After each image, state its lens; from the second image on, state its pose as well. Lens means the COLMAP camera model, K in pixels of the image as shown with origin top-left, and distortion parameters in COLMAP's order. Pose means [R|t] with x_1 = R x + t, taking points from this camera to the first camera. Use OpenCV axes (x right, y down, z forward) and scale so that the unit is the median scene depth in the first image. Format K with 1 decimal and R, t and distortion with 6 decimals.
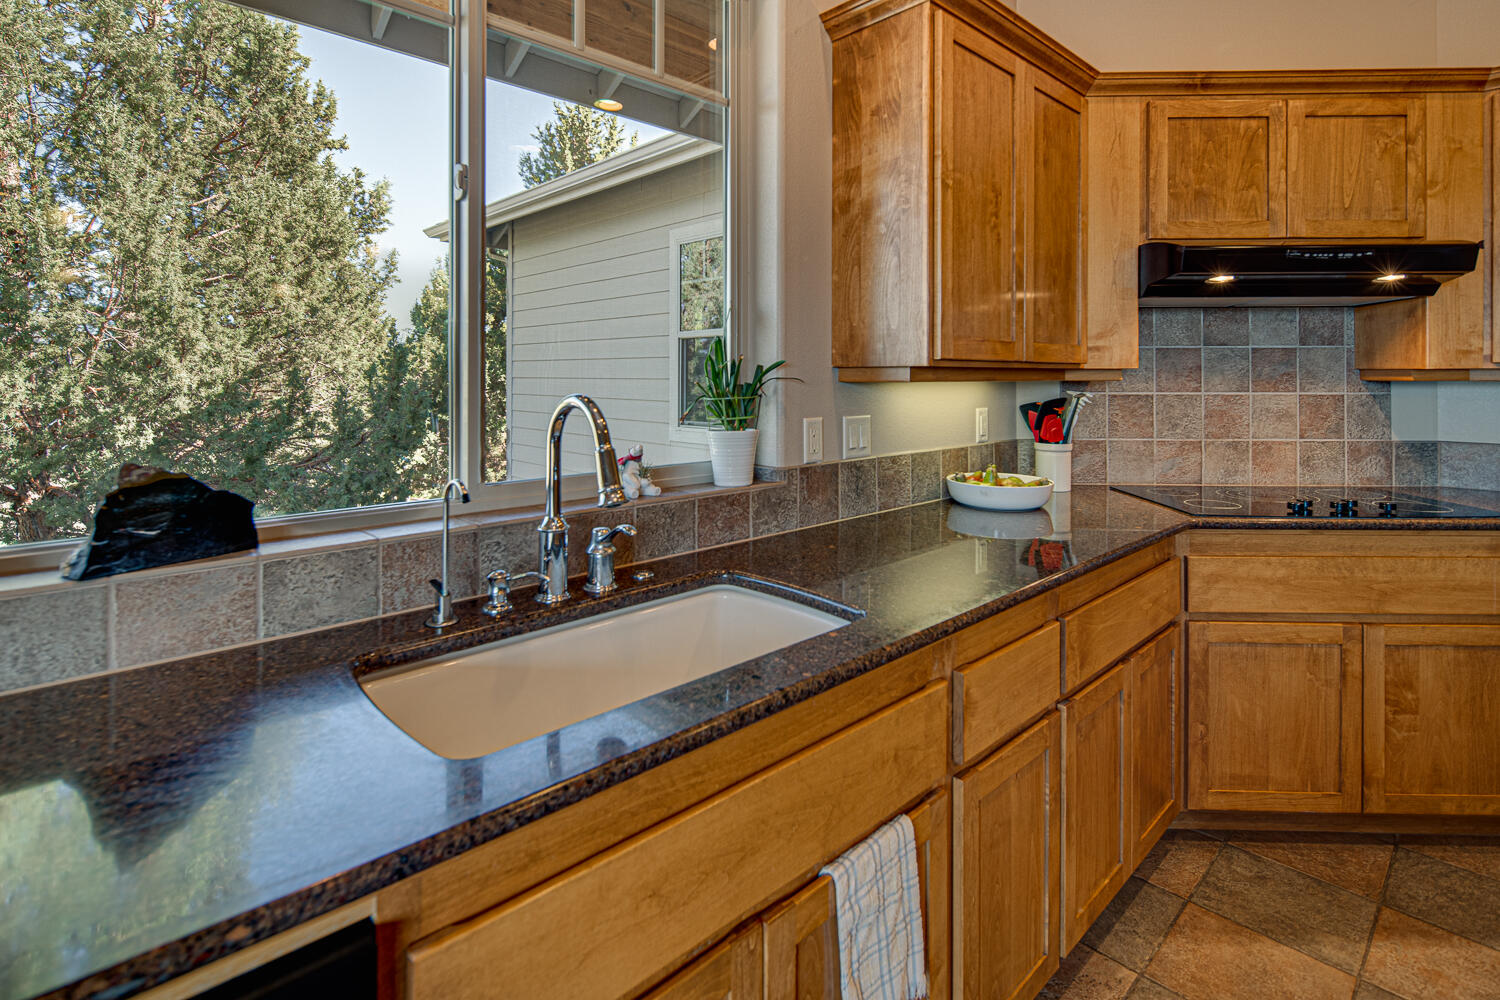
lens RADIAL K [[788.7, 0, 709.8], [0, 788.7, 366.1], [0, 0, 1]] dist [0.002068, -0.002478]
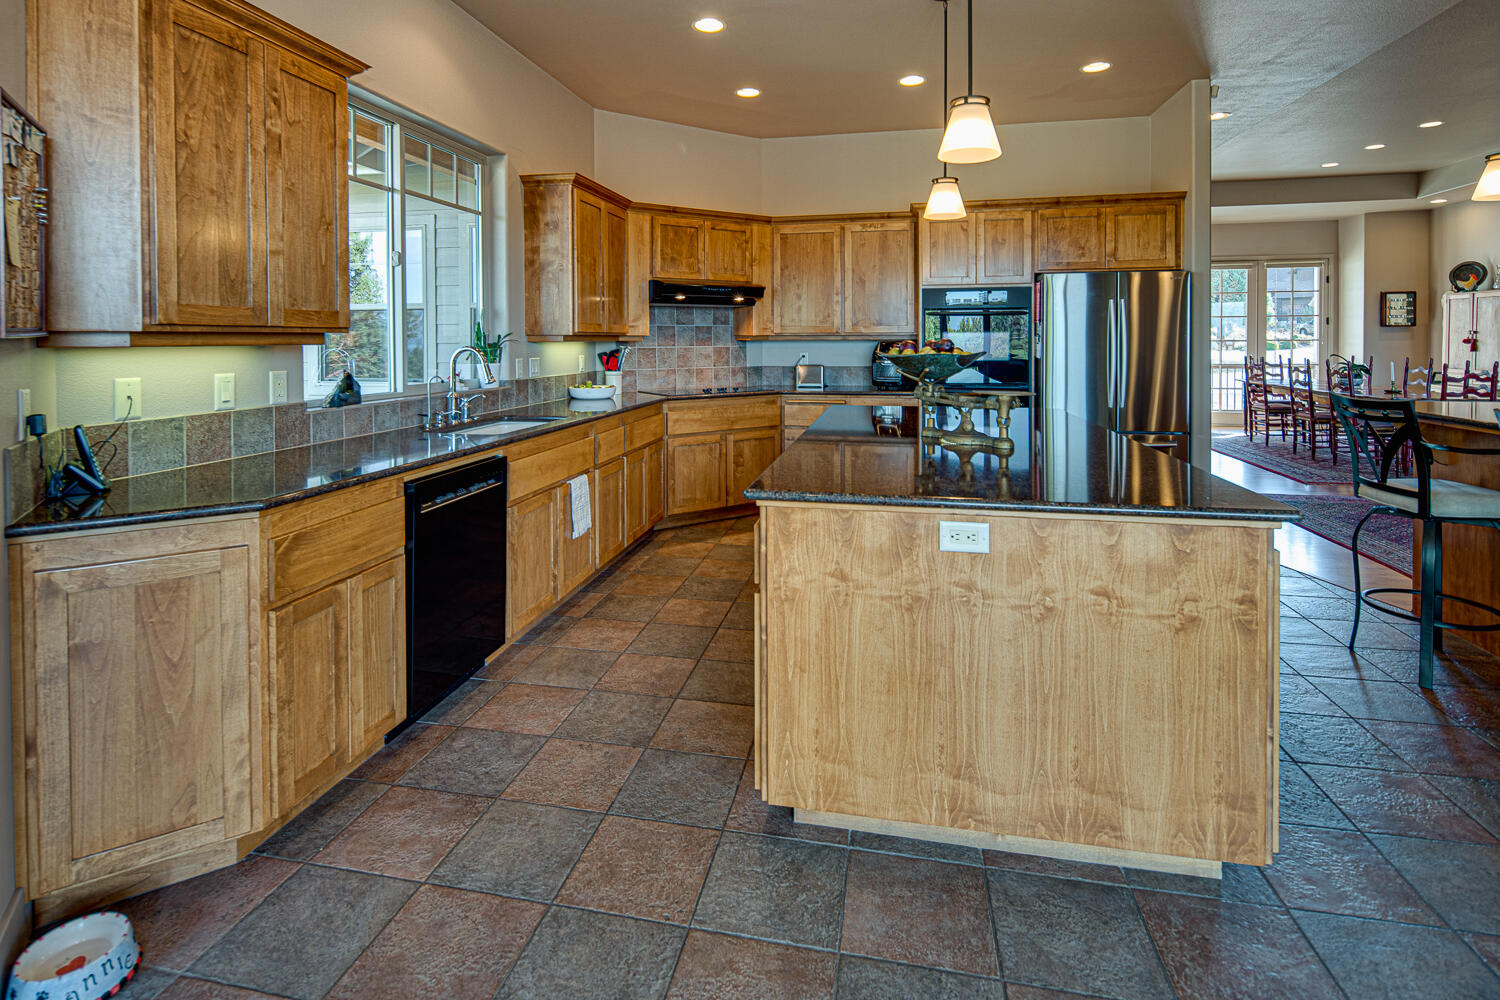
lens RADIAL K [[731.6, 0, 742.4], [0, 731.6, 356.0], [0, 0, 1]] dist [0.003463, -0.004556]
pose [[0.813469, -0.019078, 0.581295, -0.468733], [0.000646, 0.999491, 0.031900, -0.005055], [-0.581607, -0.025574, 0.813068, -0.879496]]
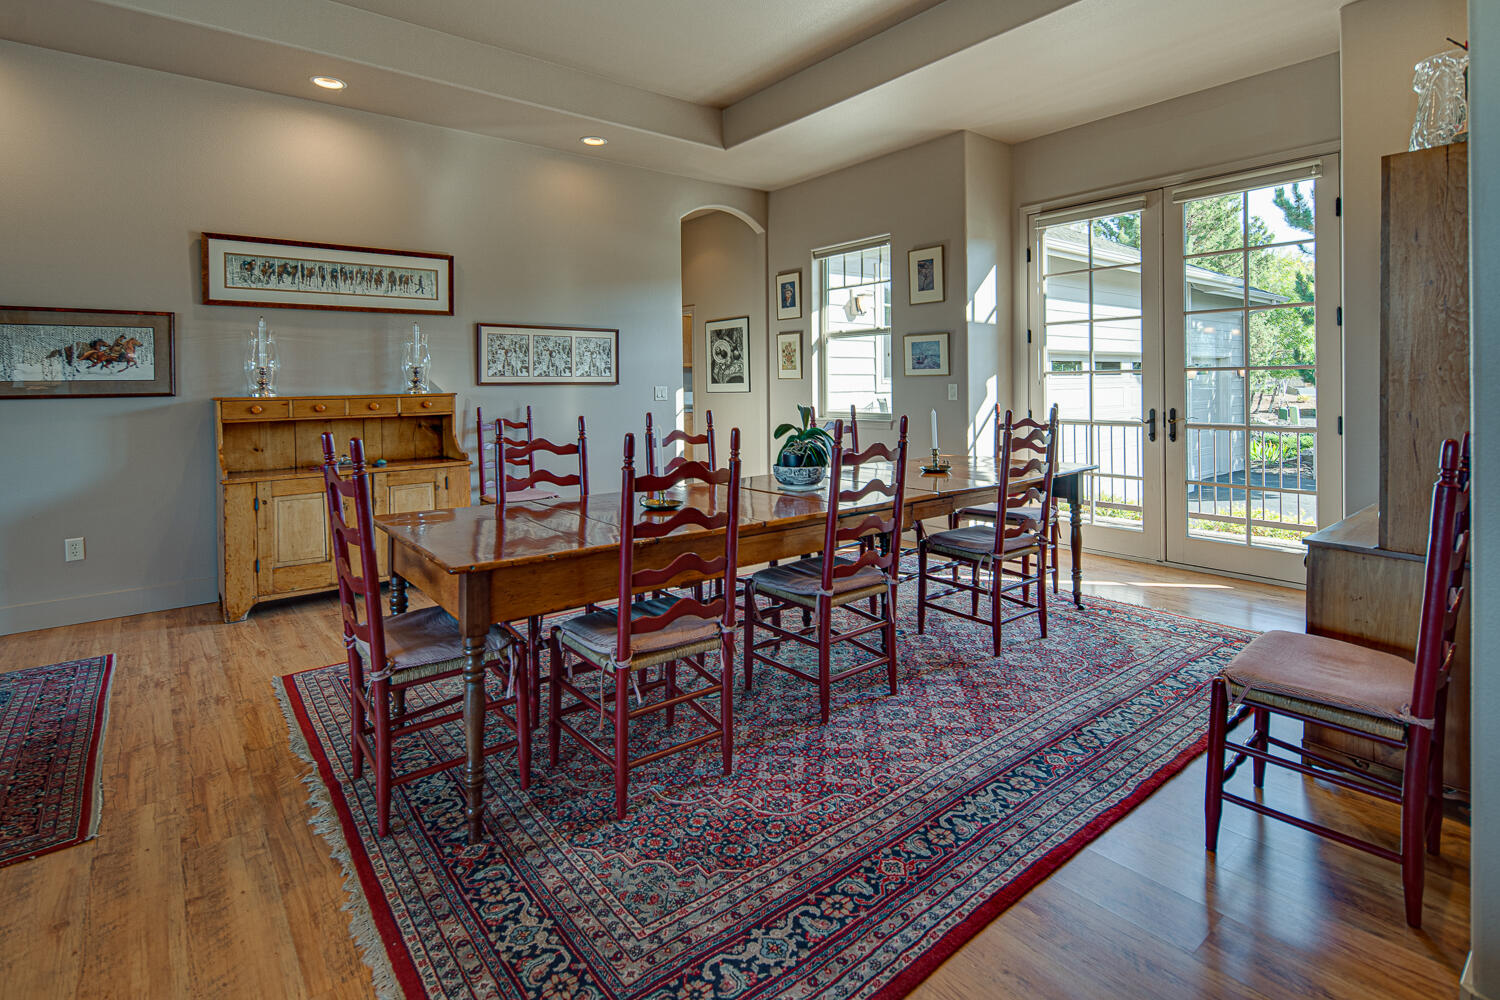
lens RADIAL K [[731.6, 0, 735.4], [0, 731.6, 392.9], [0, 0, 1]] dist [0.003463, -0.004556]
pose [[0.997868, -0.012701, -0.064024, 3.676240], [0.014150, 0.999653, 0.022238, 0.046511], [0.063719, -0.023097, 0.997701, -1.108508]]
